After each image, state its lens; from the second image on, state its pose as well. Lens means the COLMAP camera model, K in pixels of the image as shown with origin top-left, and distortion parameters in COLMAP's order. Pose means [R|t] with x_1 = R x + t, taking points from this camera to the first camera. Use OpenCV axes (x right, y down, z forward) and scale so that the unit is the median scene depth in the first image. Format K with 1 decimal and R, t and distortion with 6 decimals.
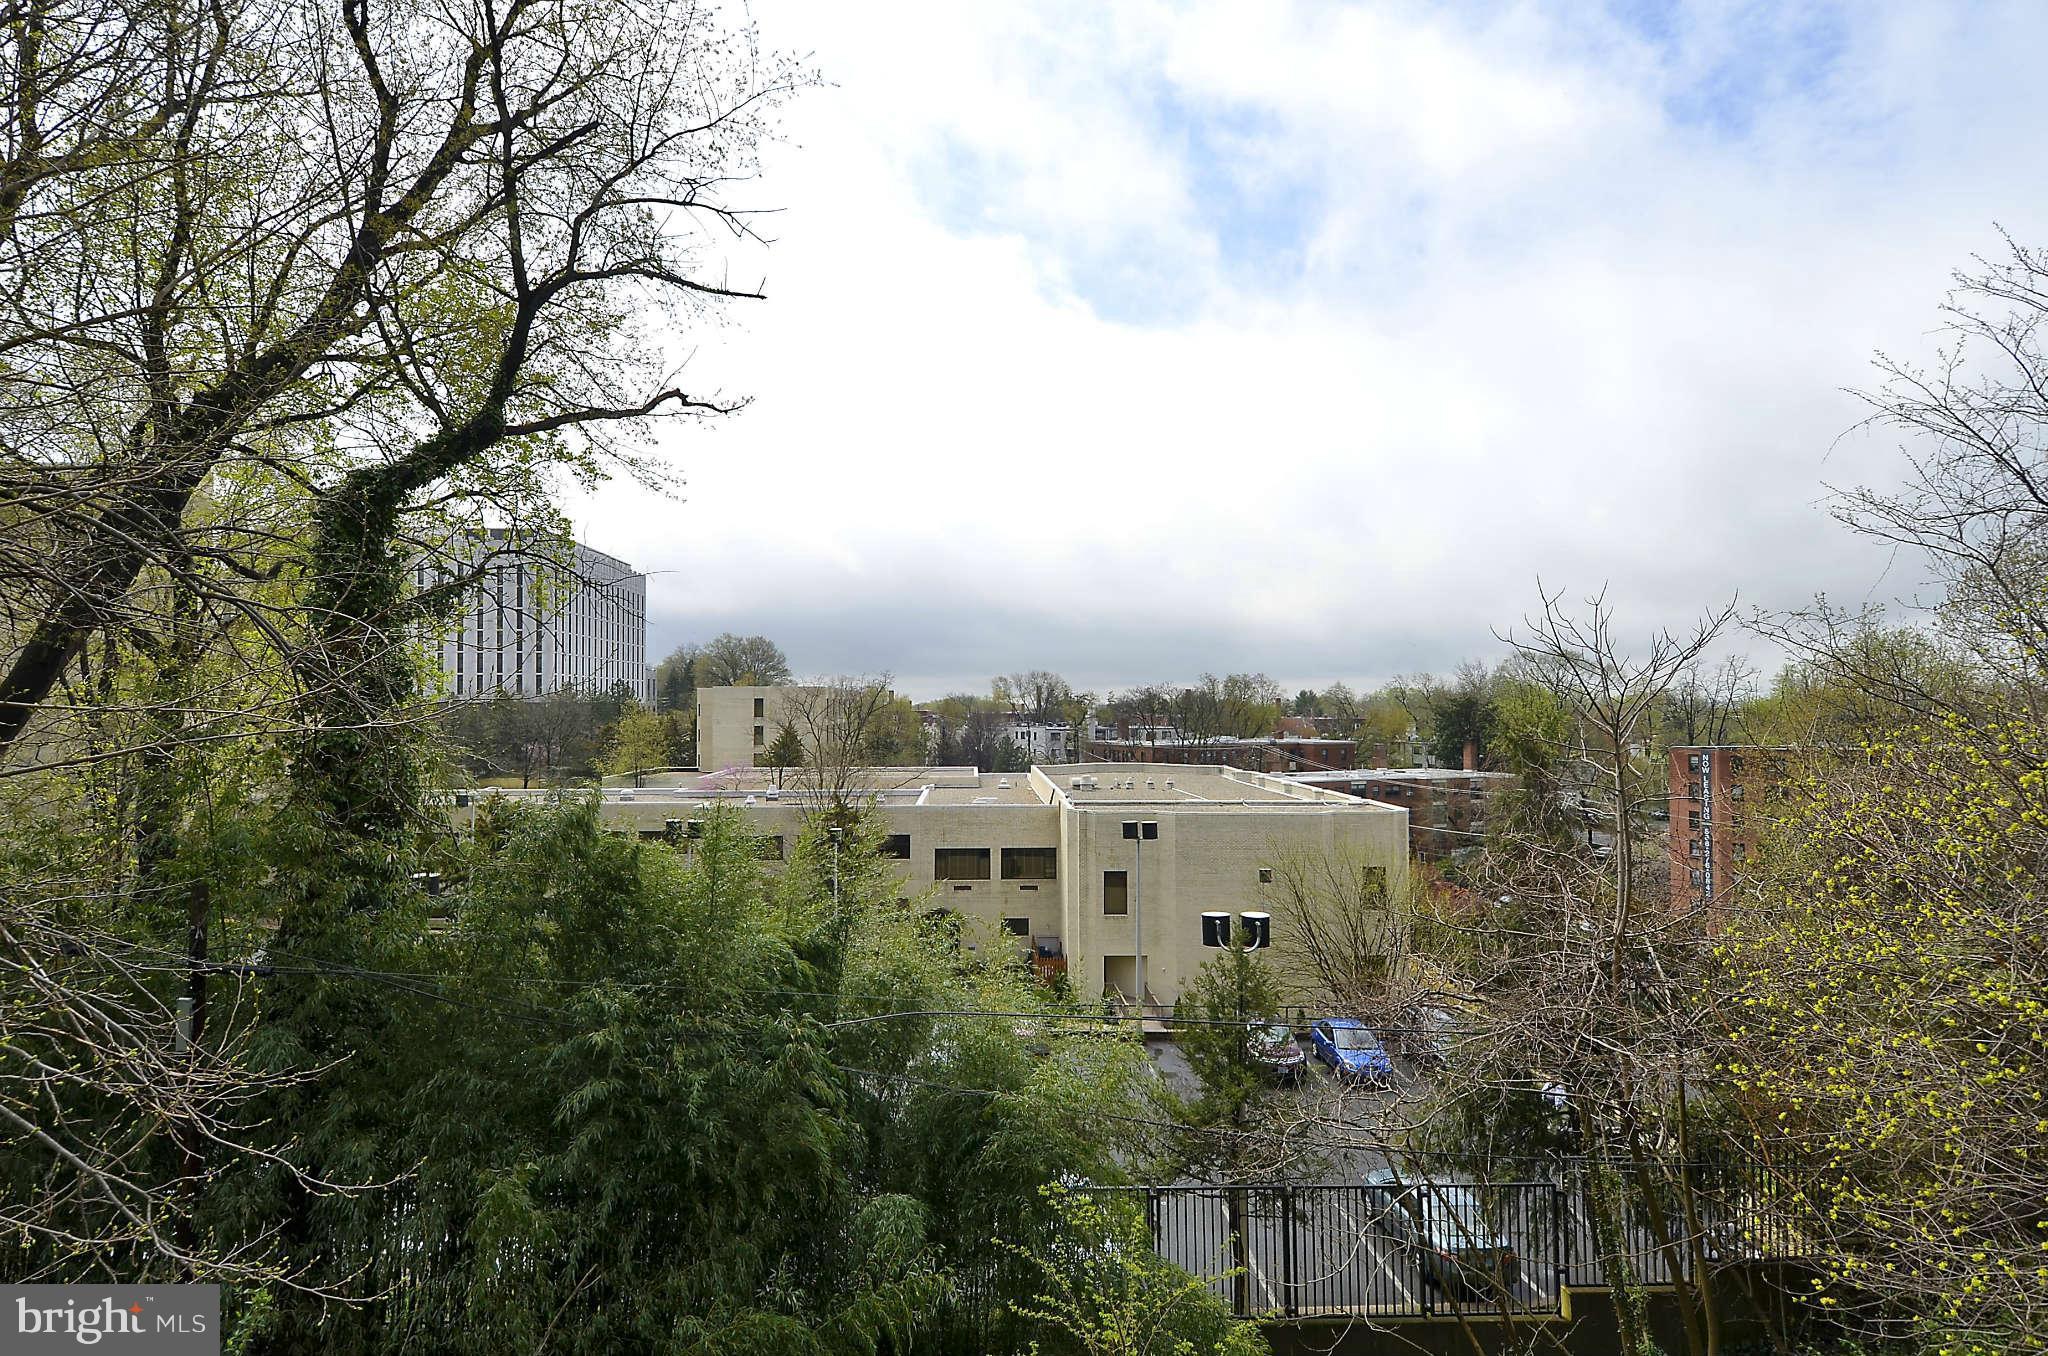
lens RADIAL K [[1088.2, 0, 1024.0], [0, 1088.2, 678.0], [0, 0, 1]] dist [0.028318, -0.000352]
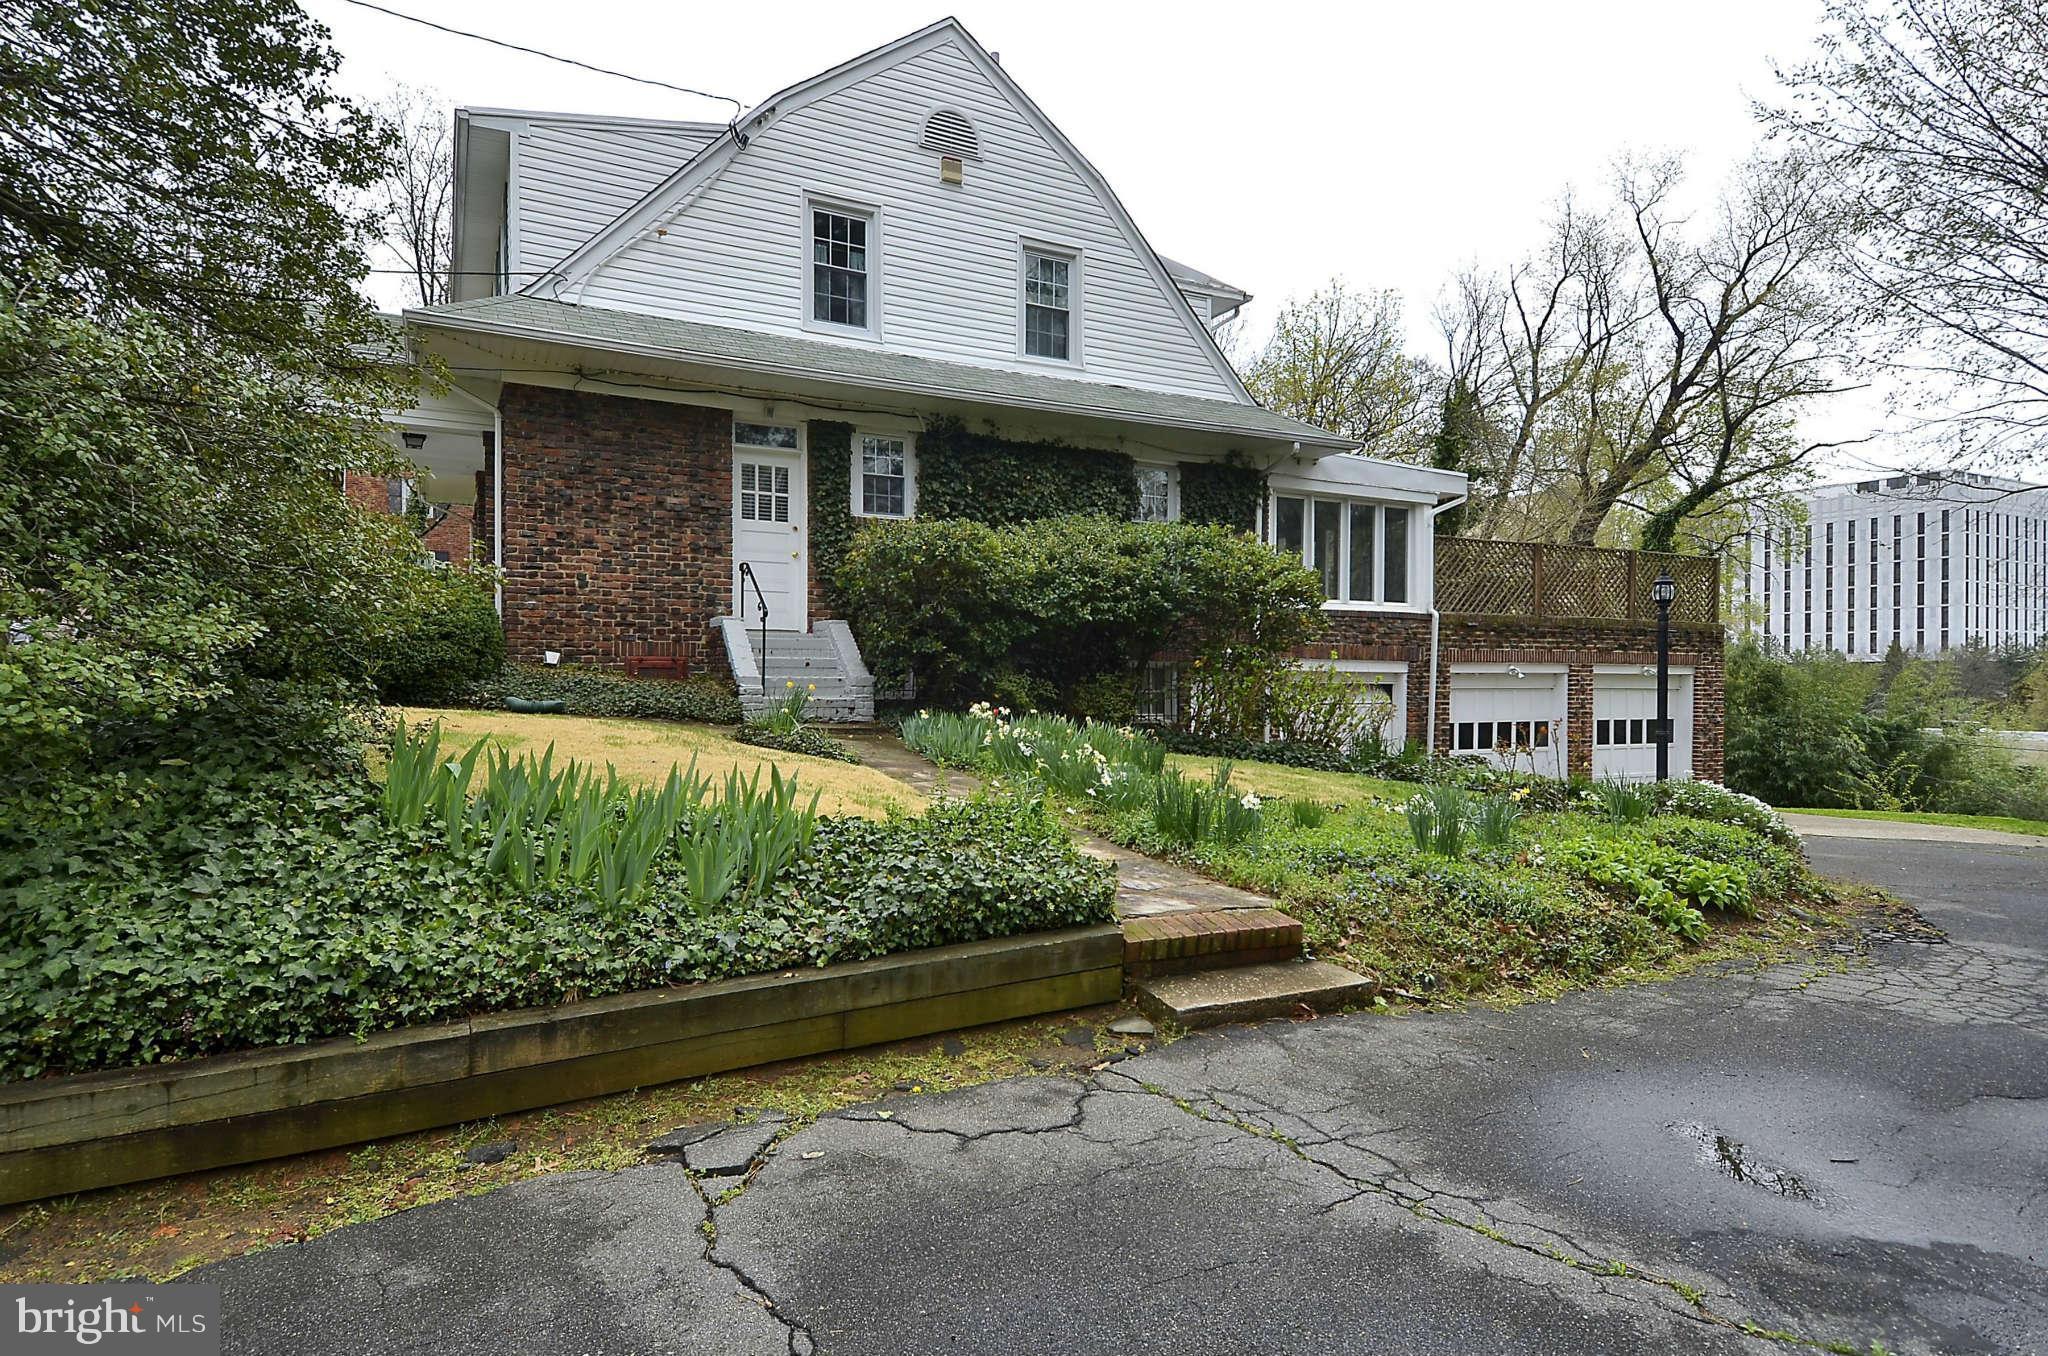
lens RADIAL K [[1088.2, 0, 1024.0], [0, 1088.2, 678.0], [0, 0, 1]] dist [0.028318, -0.000352]
pose [[0.419822, 0.006103, -0.907586, 0.841322], [0.017866, 0.999728, 0.014987, 0.099151], [0.907431, -0.022507, 0.419598, -1.082220]]
